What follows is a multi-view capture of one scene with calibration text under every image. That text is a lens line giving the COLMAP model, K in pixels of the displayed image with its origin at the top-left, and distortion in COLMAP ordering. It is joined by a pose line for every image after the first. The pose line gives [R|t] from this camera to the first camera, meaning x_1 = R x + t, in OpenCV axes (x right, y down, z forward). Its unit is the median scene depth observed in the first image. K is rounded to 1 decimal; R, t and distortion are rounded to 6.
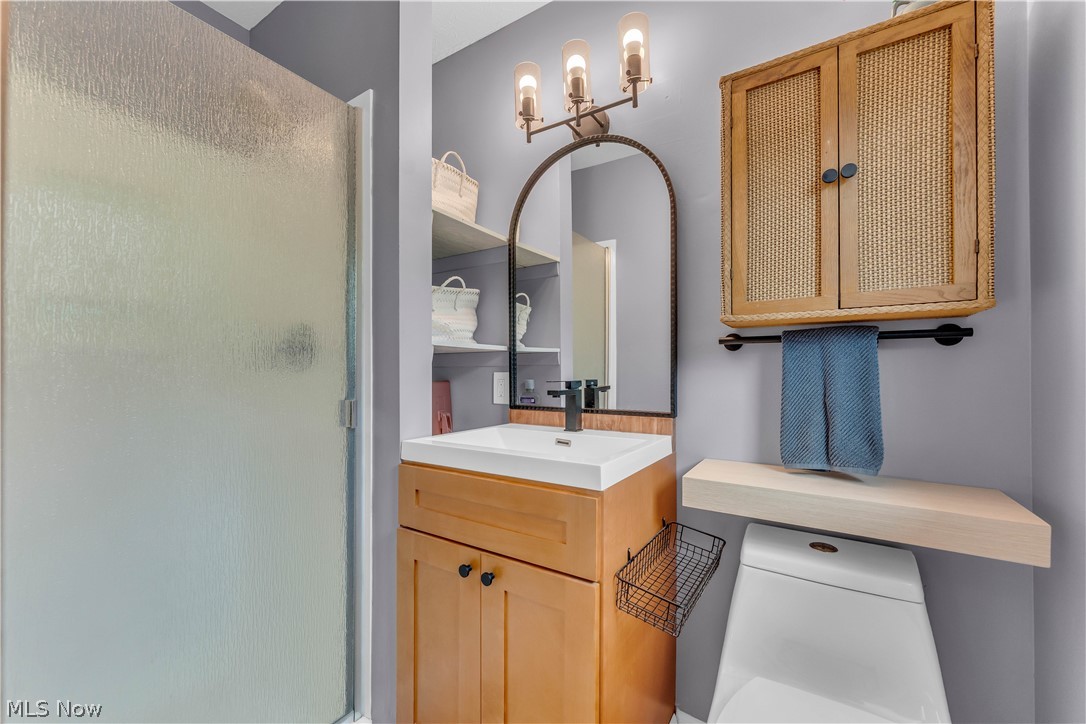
lens RADIAL K [[440.0, 0, 535.4], [0, 440.0, 365.6], [0, 0, 1]] dist [-0.004811, 0.000359]
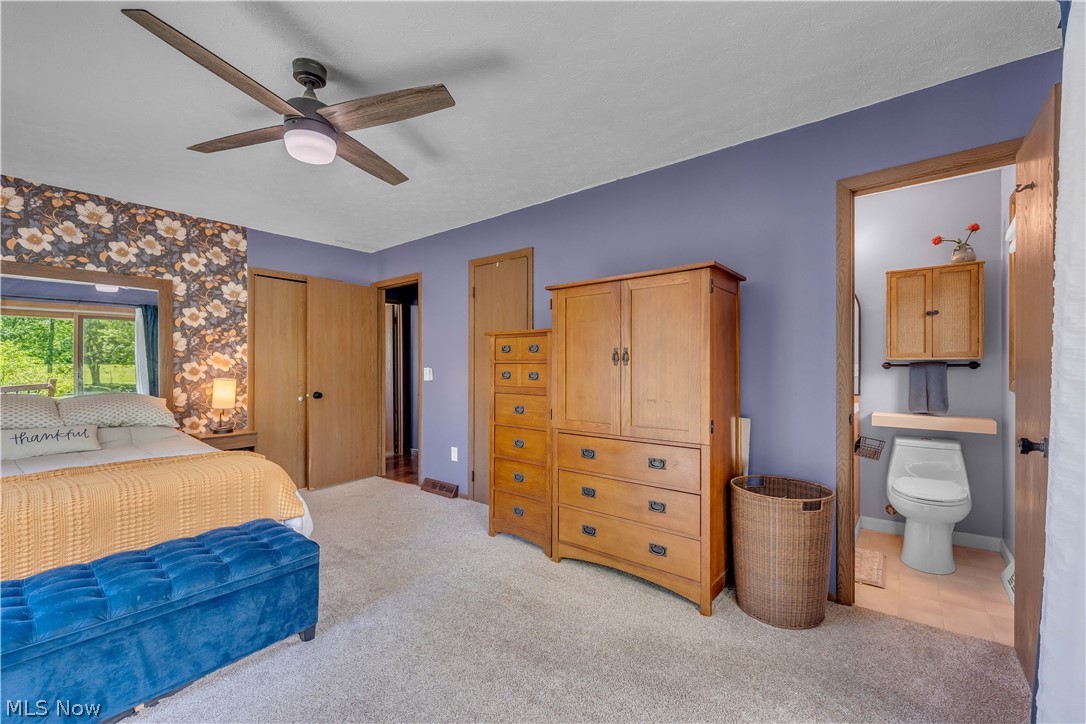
lens RADIAL K [[440.0, 0, 550.9], [0, 440.0, 365.5], [0, 0, 1]] dist [-0.004811, 0.000359]
pose [[0.994640, 0.006007, -0.103221, -1.512992], [-0.006423, 0.999973, -0.003705, -0.041855], [0.103196, 0.004348, 0.994652, -2.138991]]
